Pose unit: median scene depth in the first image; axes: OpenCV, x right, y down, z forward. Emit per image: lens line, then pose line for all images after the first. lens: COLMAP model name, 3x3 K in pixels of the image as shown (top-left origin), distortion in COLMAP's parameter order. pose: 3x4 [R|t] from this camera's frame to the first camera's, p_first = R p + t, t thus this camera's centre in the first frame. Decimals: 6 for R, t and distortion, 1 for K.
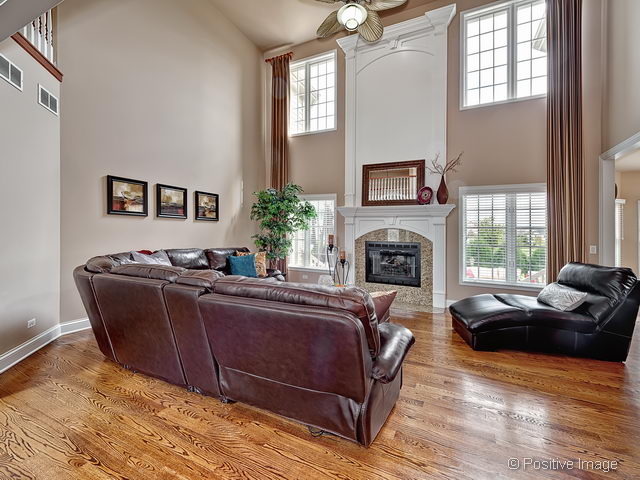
lens RADIAL K [[293.1, 0, 324.0], [0, 293.1, 228.6], [0, 0, 1]] dist [0.019418, 0.000072]
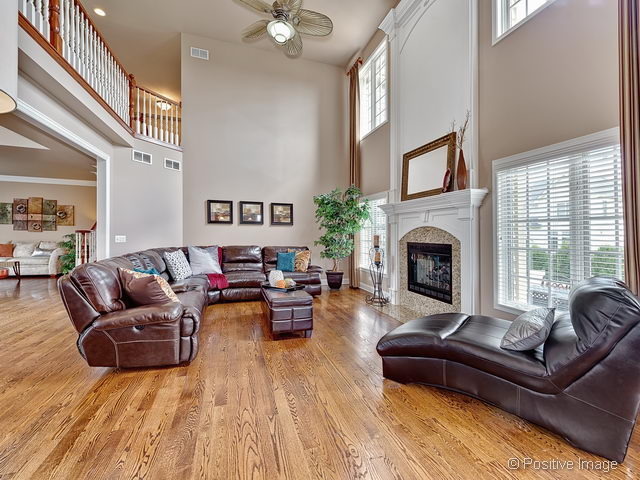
lens RADIAL K [[293.1, 0, 324.0], [0, 293.1, 228.6], [0, 0, 1]] dist [0.019418, 0.000072]
pose [[0.683182, -0.027222, -0.729740, 0.656177], [0.016203, 0.999624, -0.022121, 0.019330], [0.730068, 0.003289, 0.683366, 0.256562]]
